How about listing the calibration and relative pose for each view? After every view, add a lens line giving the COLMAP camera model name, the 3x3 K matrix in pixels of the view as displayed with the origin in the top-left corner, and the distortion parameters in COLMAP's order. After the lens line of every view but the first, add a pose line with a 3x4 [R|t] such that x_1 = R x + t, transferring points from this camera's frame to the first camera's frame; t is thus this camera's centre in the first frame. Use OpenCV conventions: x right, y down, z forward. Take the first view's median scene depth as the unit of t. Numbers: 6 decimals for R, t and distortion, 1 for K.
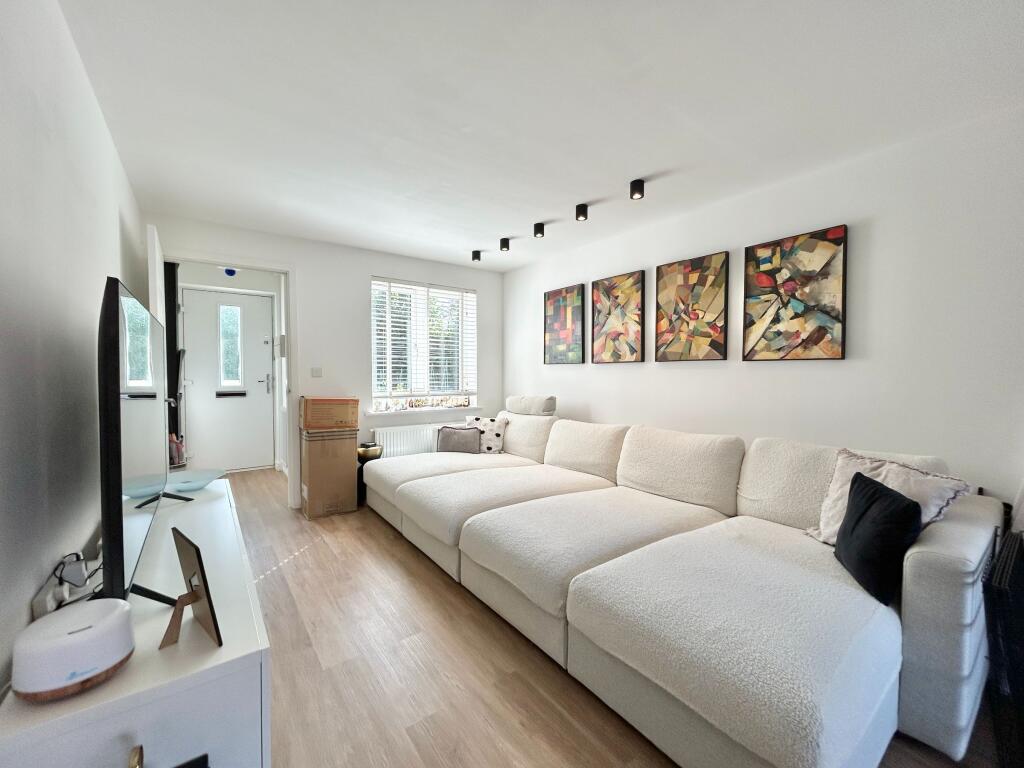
lens RADIAL K [[413.8, 0, 513.8], [0, 413.8, 384.2], [0, 0, 1]] dist [0.003093, 0.000792]
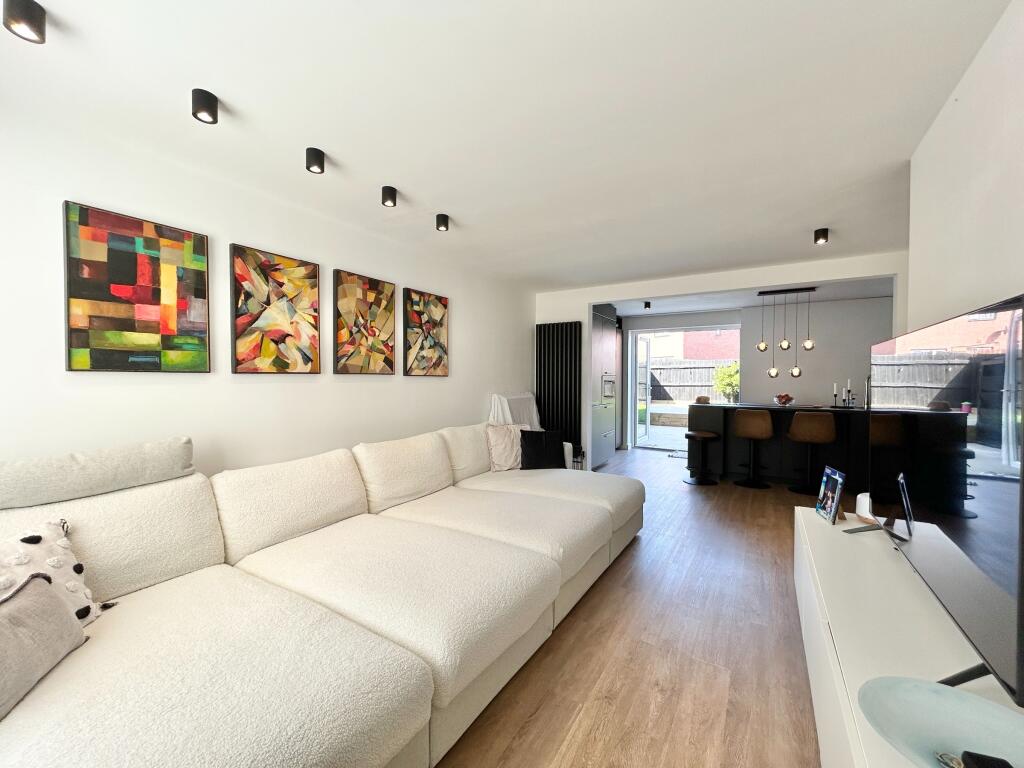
lens RADIAL K [[413.8, 0, 513.8], [0, 413.8, 384.2], [0, 0, 1]] dist [0.003093, 0.000792]
pose [[-0.356936, -0.015474, 0.934001, -0.672738], [0.022877, 0.999418, 0.025301, -0.048816], [-0.933849, 0.030397, -0.356374, 1.013661]]
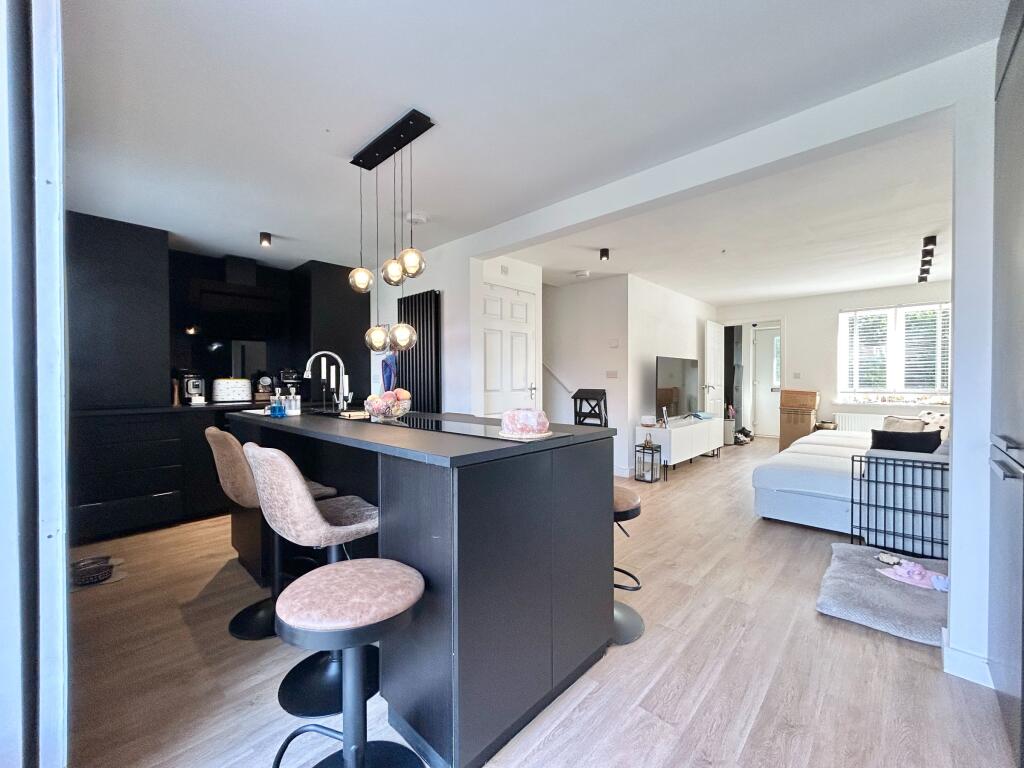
lens RADIAL K [[413.8, 0, 513.8], [0, 413.8, 384.2], [0, 0, 1]] dist [0.003093, 0.000792]
pose [[0.167794, 0.007179, -0.985796, 1.202988], [-0.026206, 0.999653, 0.002819, 0.039489], [0.985474, 0.025361, 0.167924, -0.507634]]
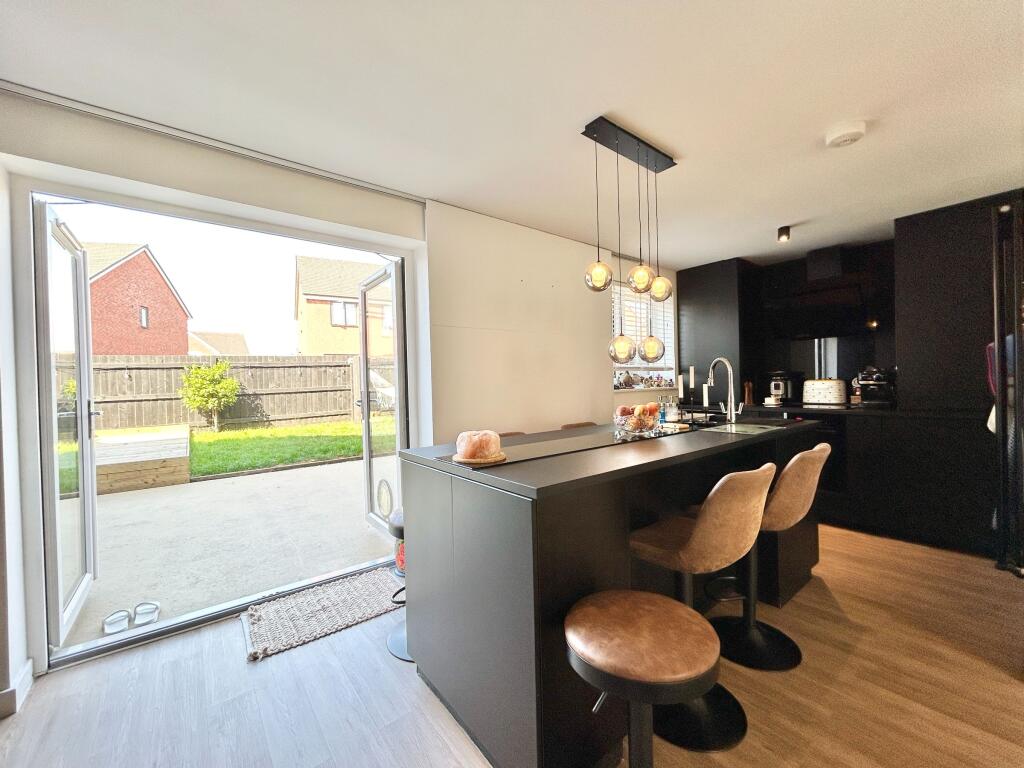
lens RADIAL K [[413.8, 0, 513.8], [0, 413.8, 384.2], [0, 0, 1]] dist [0.003093, 0.000792]
pose [[-0.999600, 0.024406, -0.014265, 0.695644], [0.023885, 0.999080, 0.035613, -0.003022], [0.015121, 0.035258, -0.999264, 0.067308]]
